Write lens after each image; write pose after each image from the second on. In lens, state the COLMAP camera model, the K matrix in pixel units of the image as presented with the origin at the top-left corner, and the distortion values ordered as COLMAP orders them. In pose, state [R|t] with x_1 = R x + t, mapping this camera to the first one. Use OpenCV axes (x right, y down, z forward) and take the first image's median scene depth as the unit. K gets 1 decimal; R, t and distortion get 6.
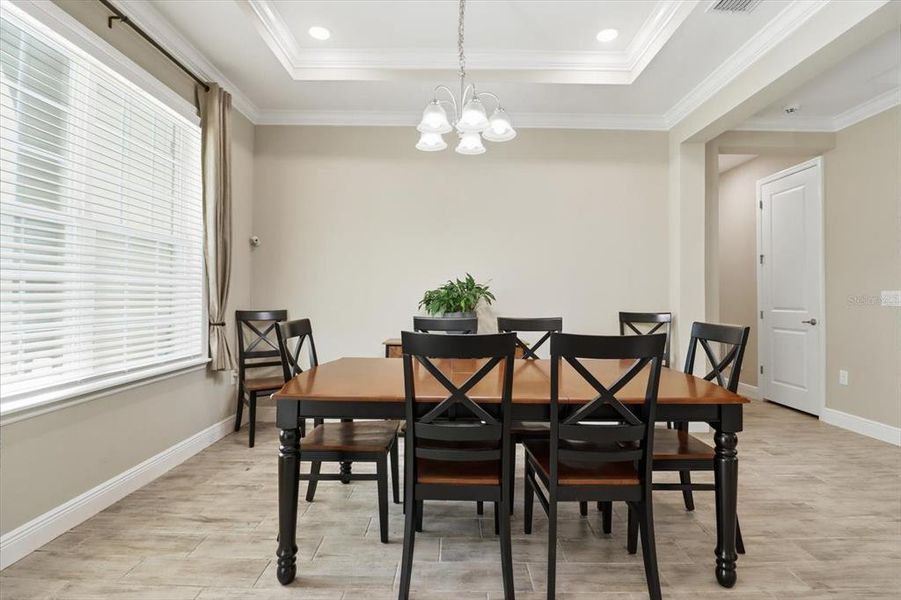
lens RADIAL K [[420.5, 0, 450.5], [0, 420.5, 300.0], [0, 0, 1]] dist [-0.010460, -0.000825]
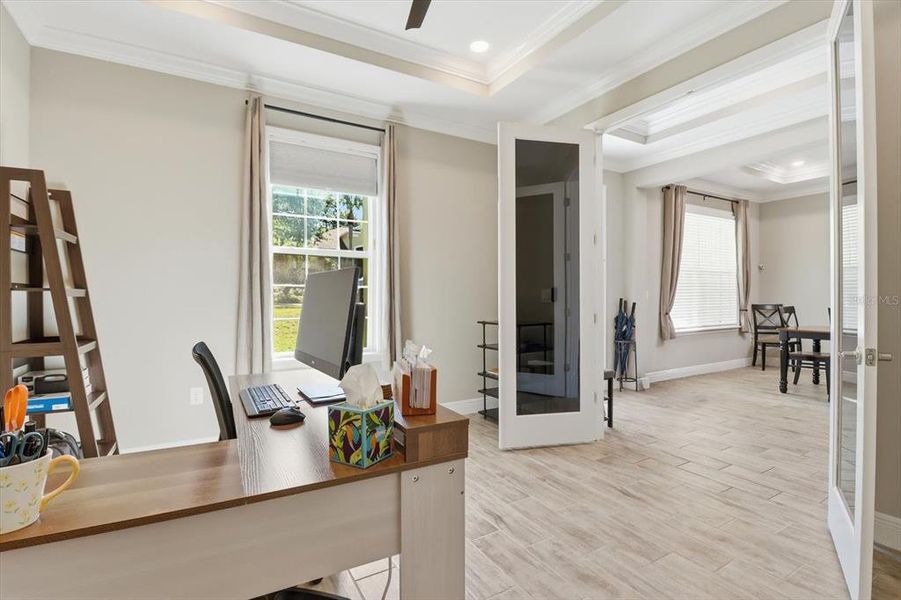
lens RADIAL K [[420.5, 0, 450.5], [0, 420.5, 300.0], [0, 0, 1]] dist [-0.010460, -0.000825]
pose [[0.500625, -0.015365, -0.865528, 0.512885], [0.006849, 0.999881, -0.013788, 0.024809], [0.865637, 0.000975, 0.500671, -1.295963]]
